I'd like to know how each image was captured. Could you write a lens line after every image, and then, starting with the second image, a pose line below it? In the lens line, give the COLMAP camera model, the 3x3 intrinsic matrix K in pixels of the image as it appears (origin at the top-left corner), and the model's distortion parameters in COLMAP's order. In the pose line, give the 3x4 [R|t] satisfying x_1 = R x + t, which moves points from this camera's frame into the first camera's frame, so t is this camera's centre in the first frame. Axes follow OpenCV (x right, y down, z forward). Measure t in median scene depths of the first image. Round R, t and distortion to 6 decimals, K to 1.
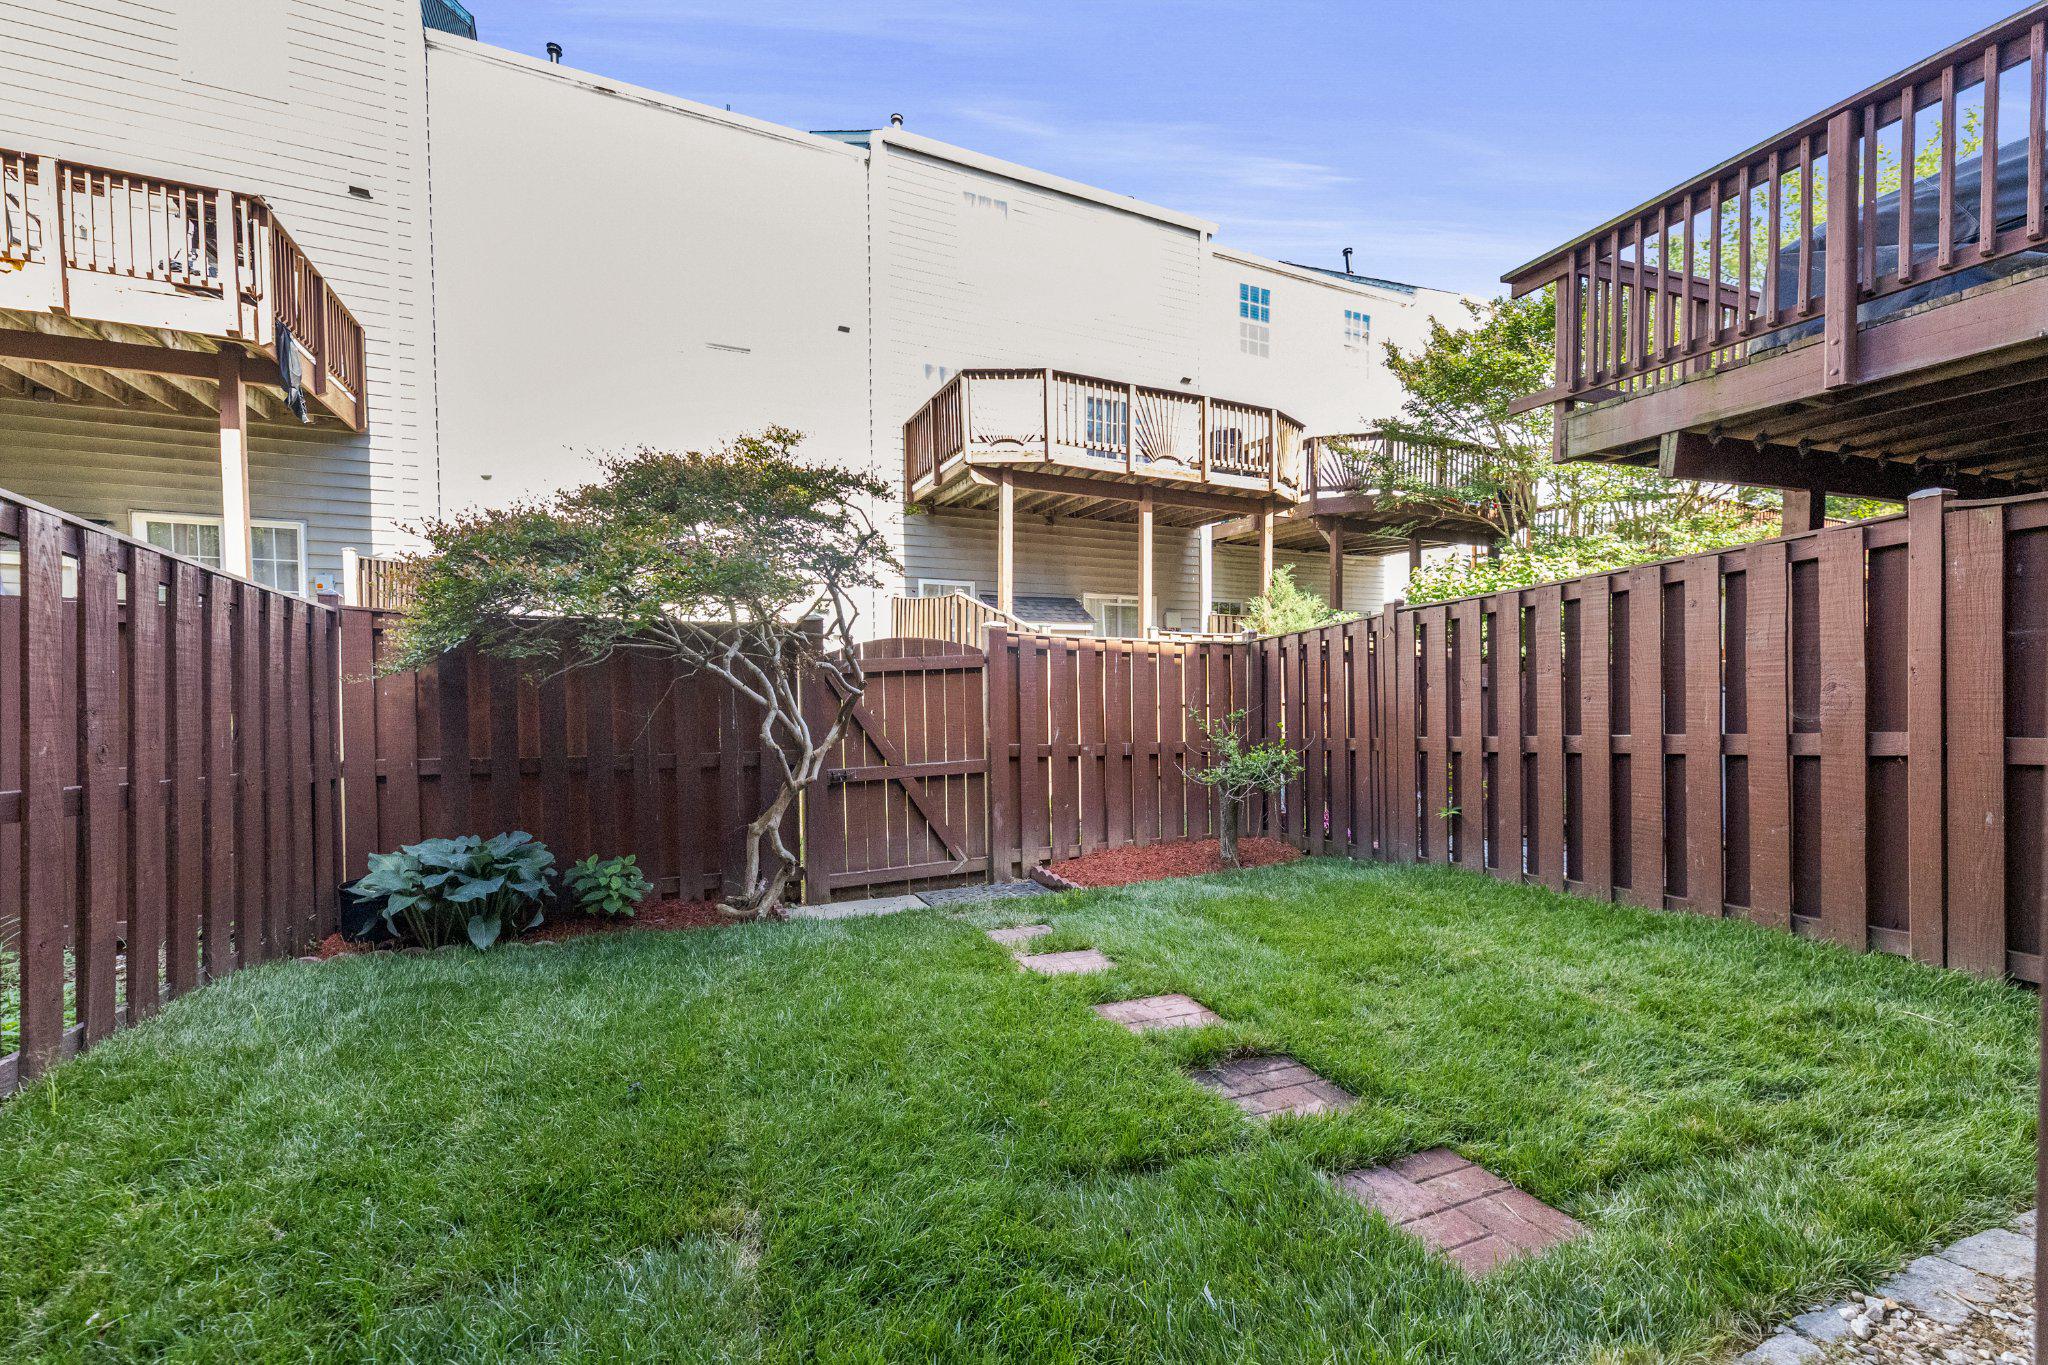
lens RADIAL K [[829.9, 0, 1026.2], [0, 829.9, 698.0], [0, 0, 1]] dist [-0.000326, -0.000432]
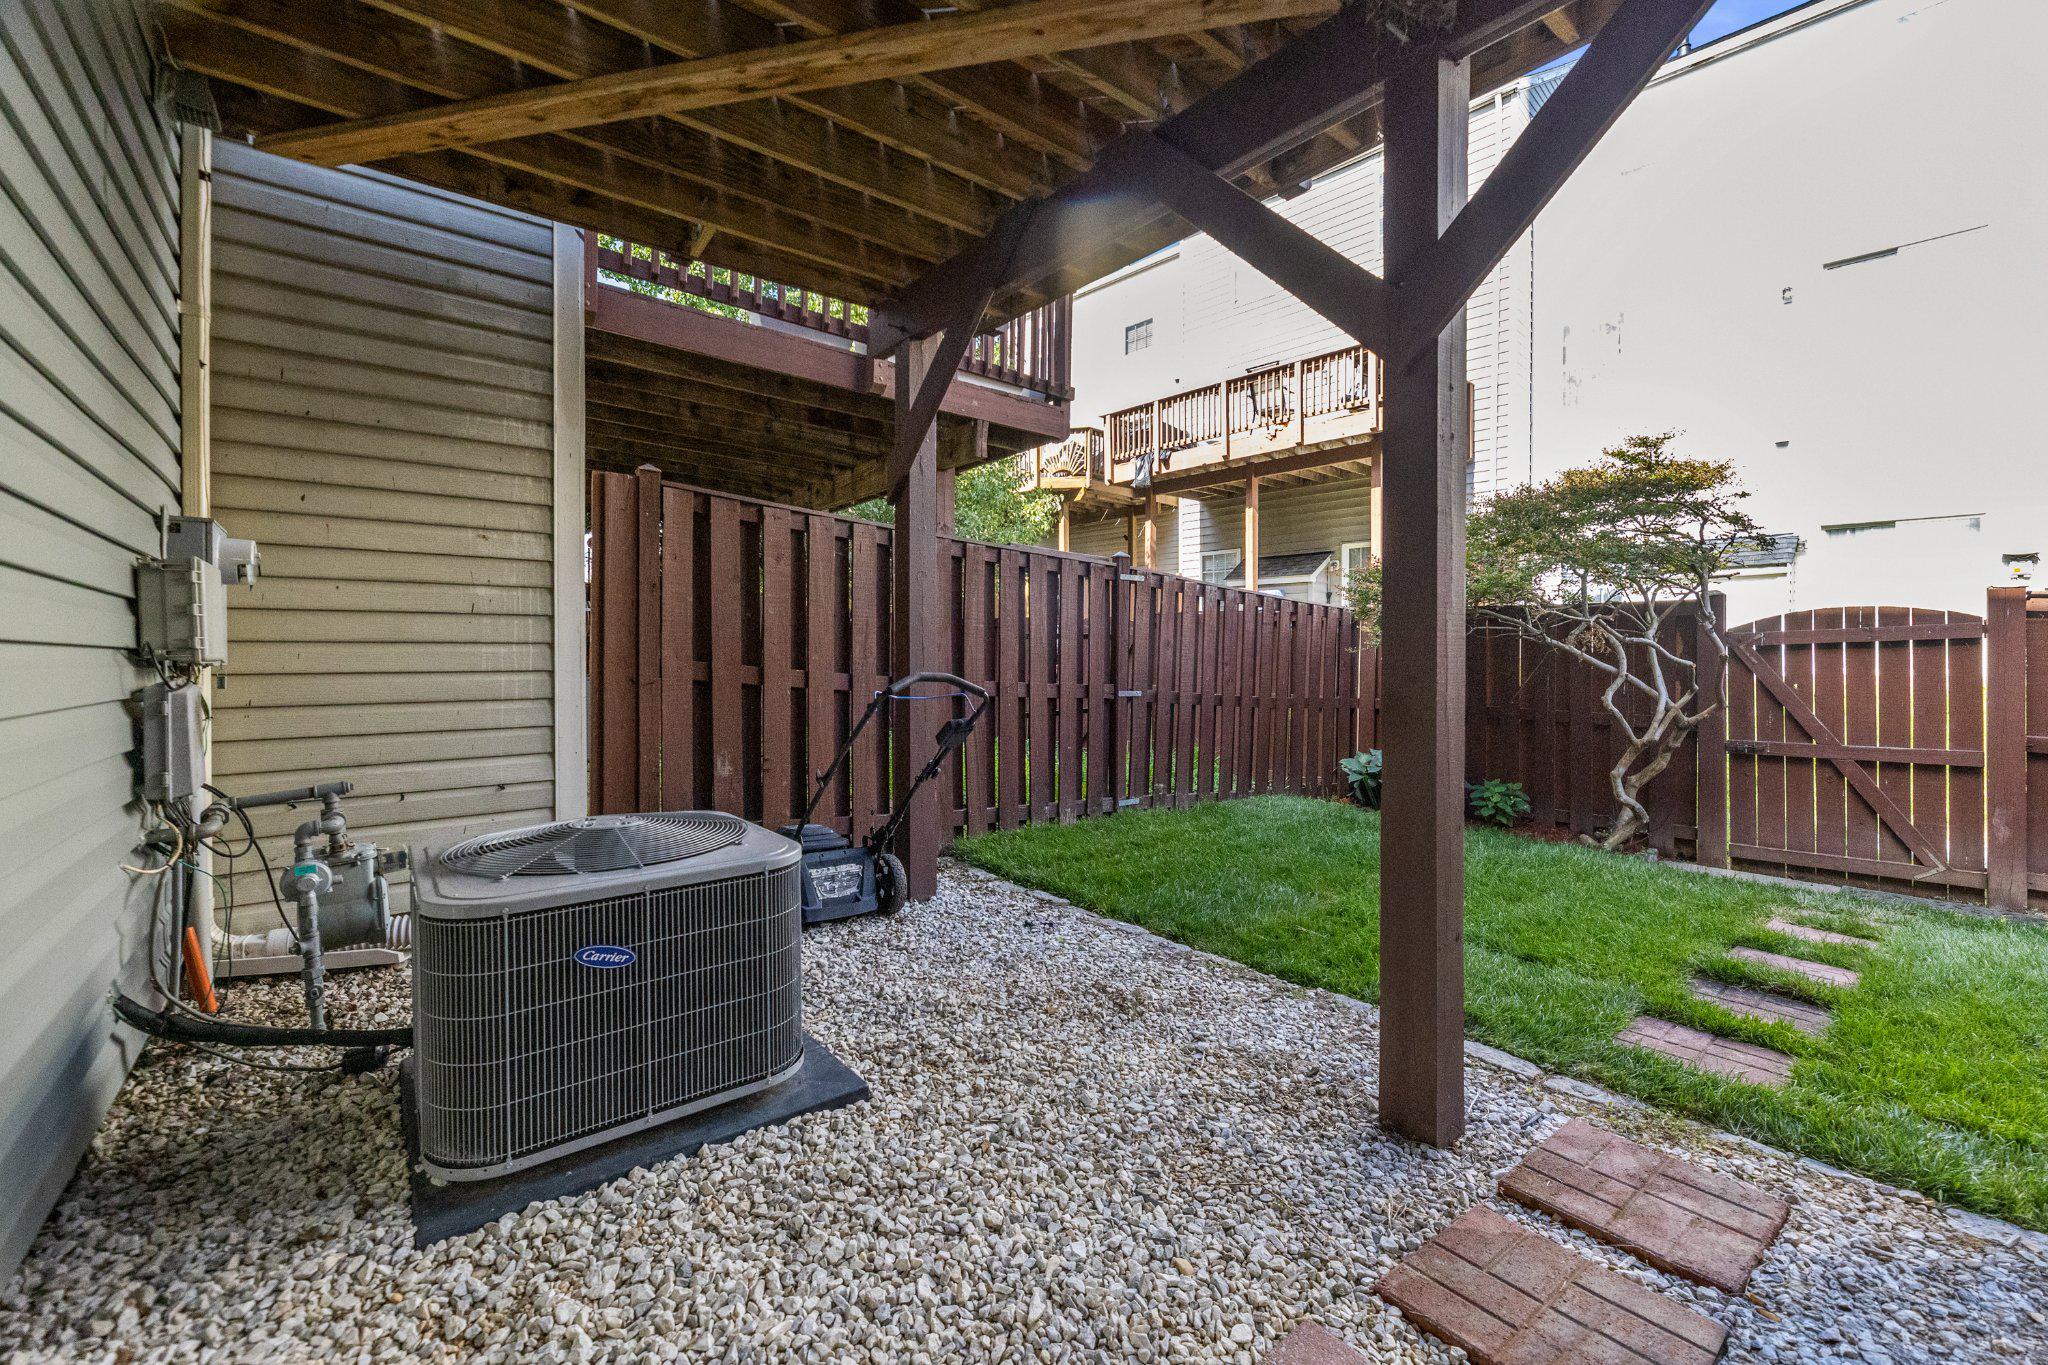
lens RADIAL K [[829.9, 0, 1022.8], [0, 829.9, 665.7], [0, 0, 1]] dist [-0.000326, -0.000432]
pose [[0.308848, 0.018554, -0.950931, 0.428109], [-0.019484, 0.999723, 0.013178, -0.001717], [0.950912, 0.014458, 0.309124, -0.138413]]
